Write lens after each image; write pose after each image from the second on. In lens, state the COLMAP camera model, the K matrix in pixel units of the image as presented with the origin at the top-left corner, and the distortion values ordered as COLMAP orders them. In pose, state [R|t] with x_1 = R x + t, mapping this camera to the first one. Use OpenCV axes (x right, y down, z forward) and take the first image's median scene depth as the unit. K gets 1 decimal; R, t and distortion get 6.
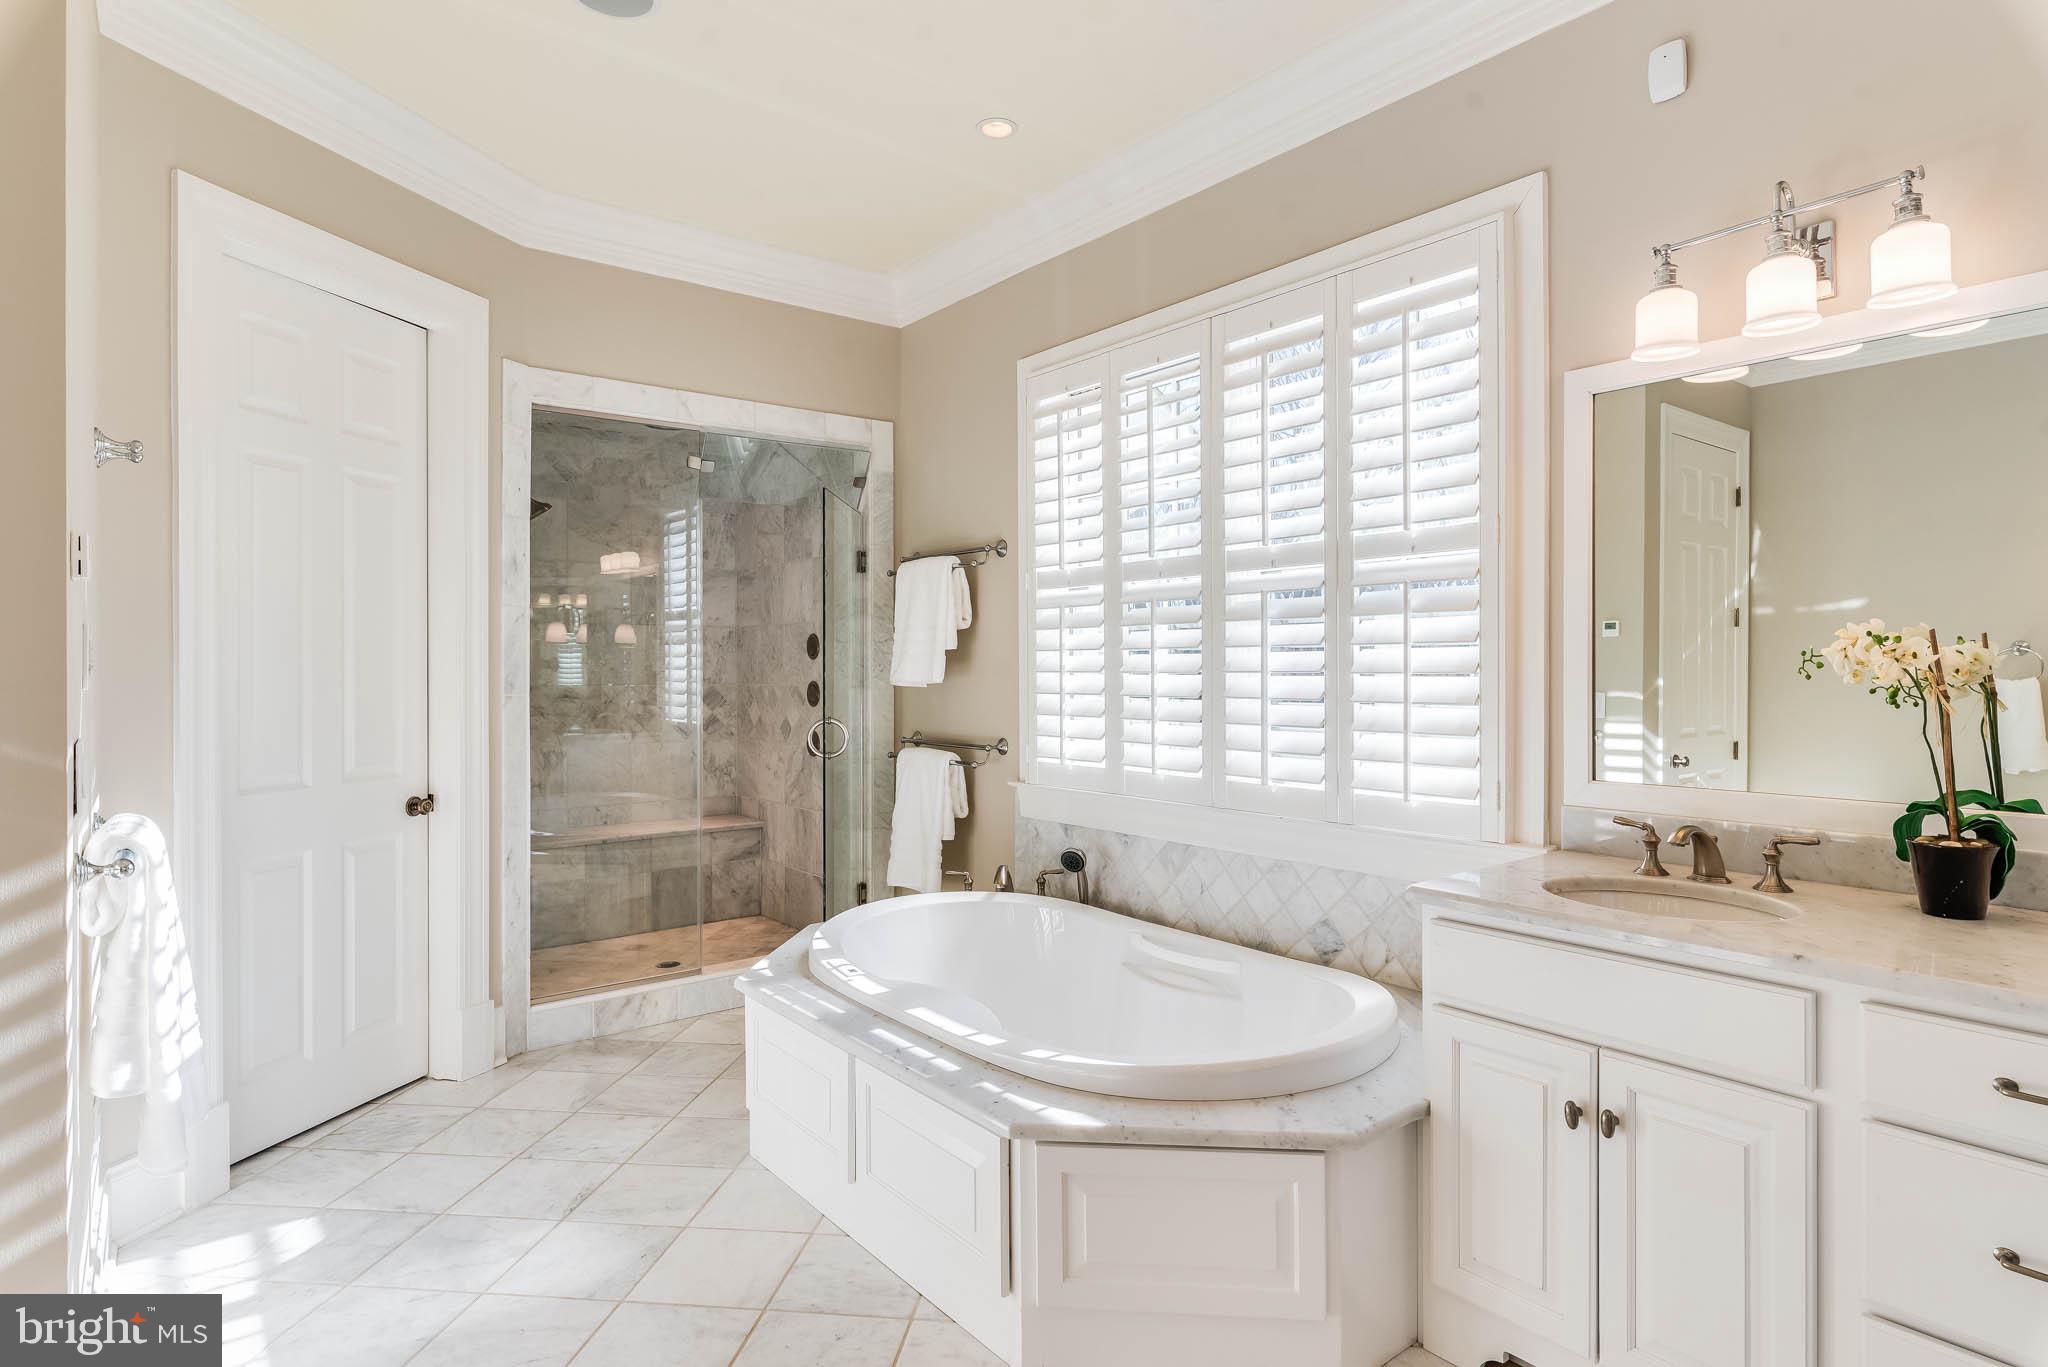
lens RADIAL K [[1063.6, 0, 1032.5], [0, 1063.6, 675.4], [0, 0, 1]] dist [0.000774, 0.001046]
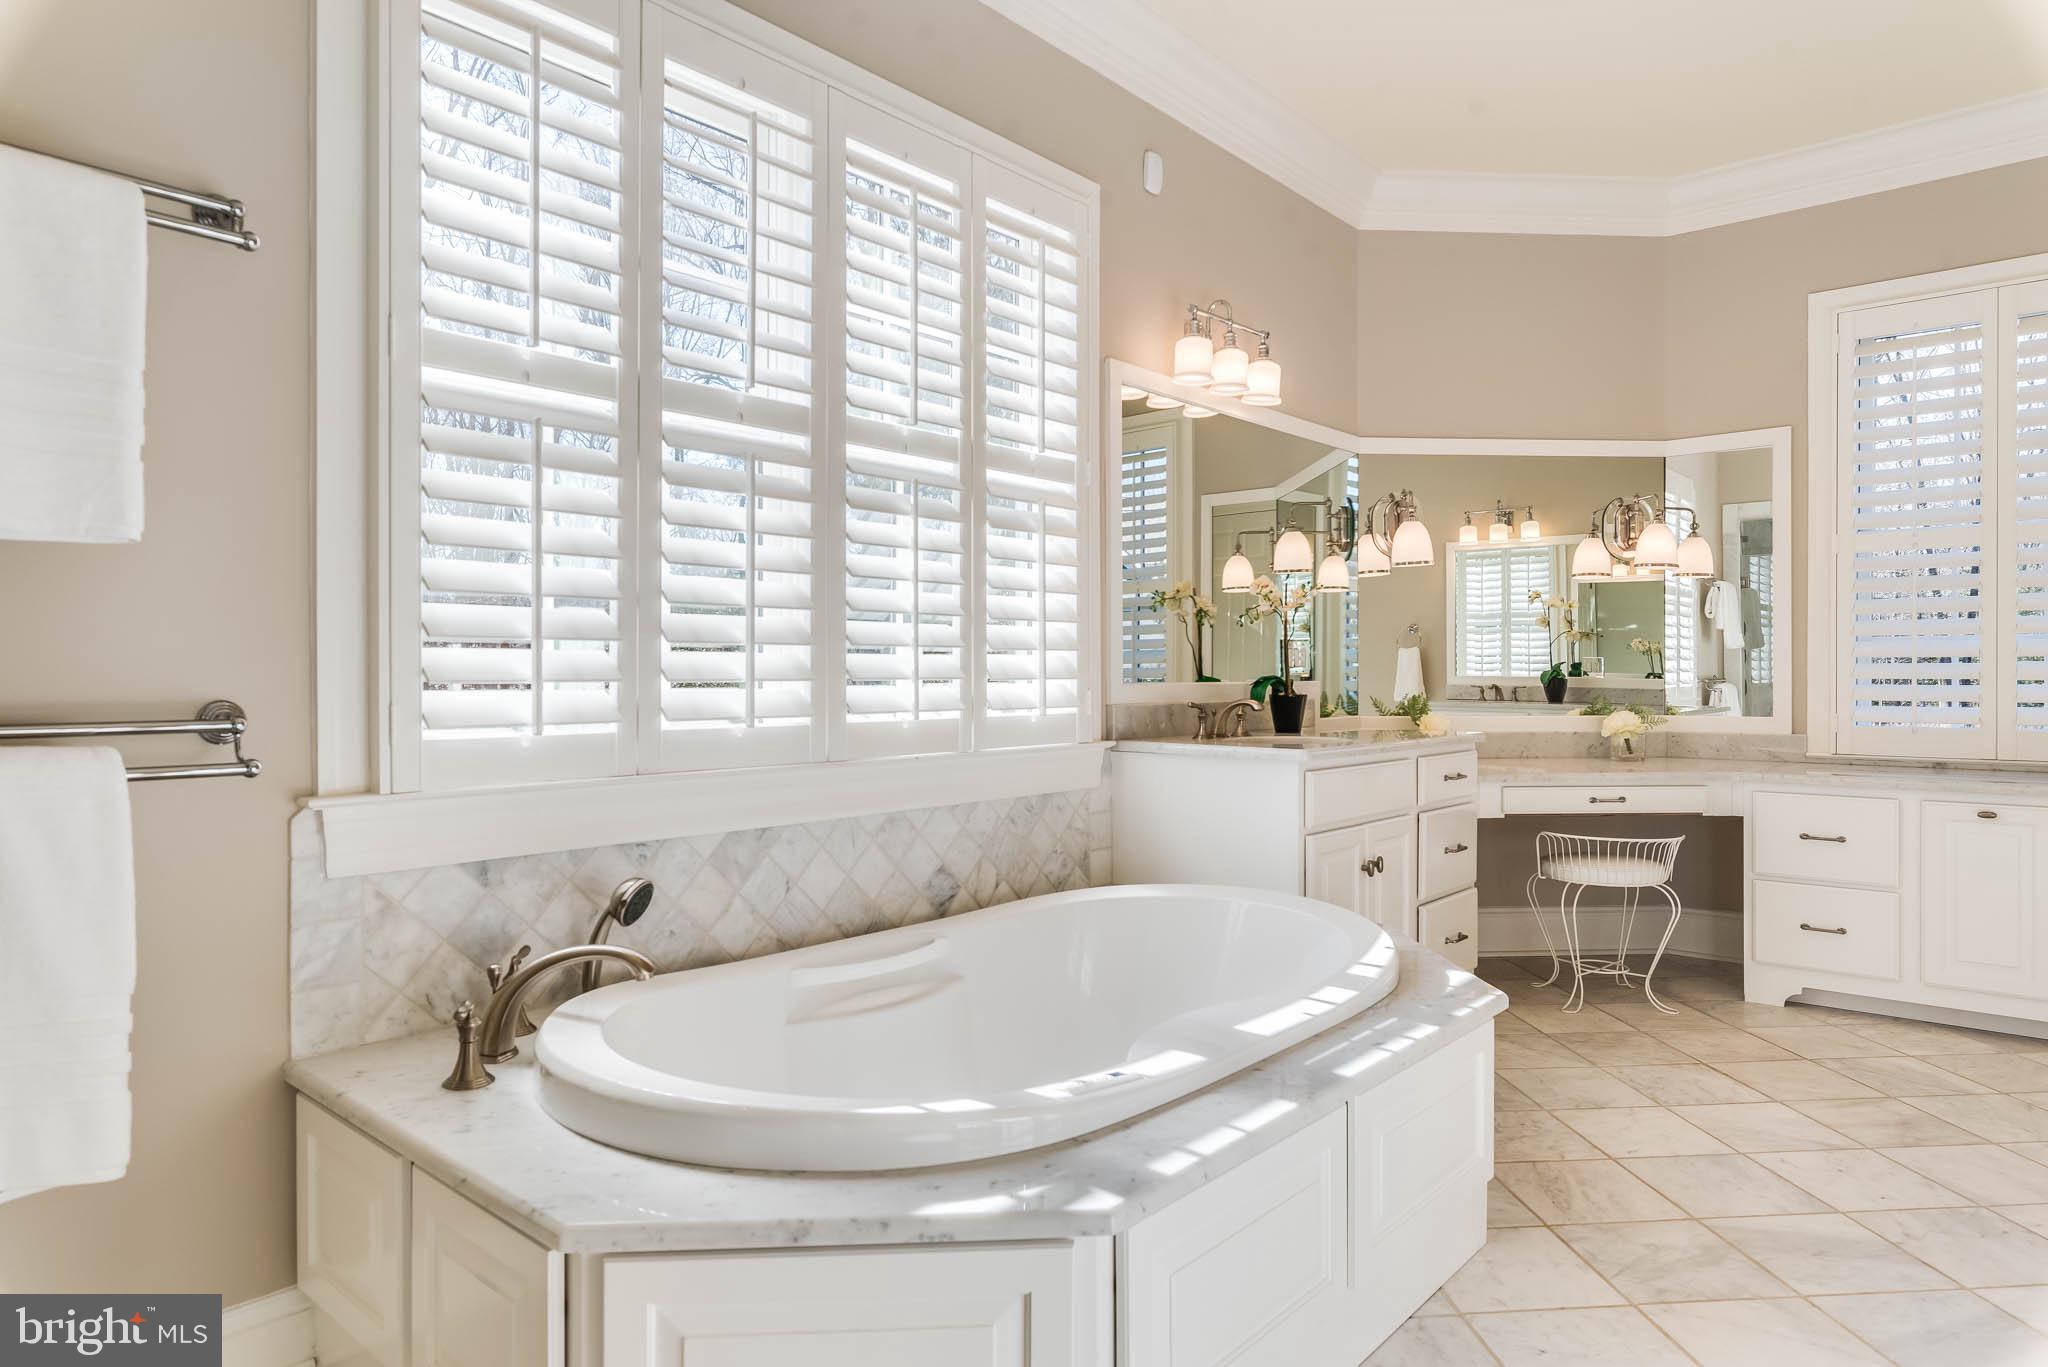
lens RADIAL K [[1217.2, 0, 1046.5], [0, 1217.2, 670.9], [0, 0, 1]] dist [-0.000967, 0.000789]
pose [[-0.169245, -0.006251, 0.985554, -0.751022], [-0.000981, 0.999980, 0.006174, 0.063065], [-0.985573, 0.000078, -0.169248, 1.111833]]
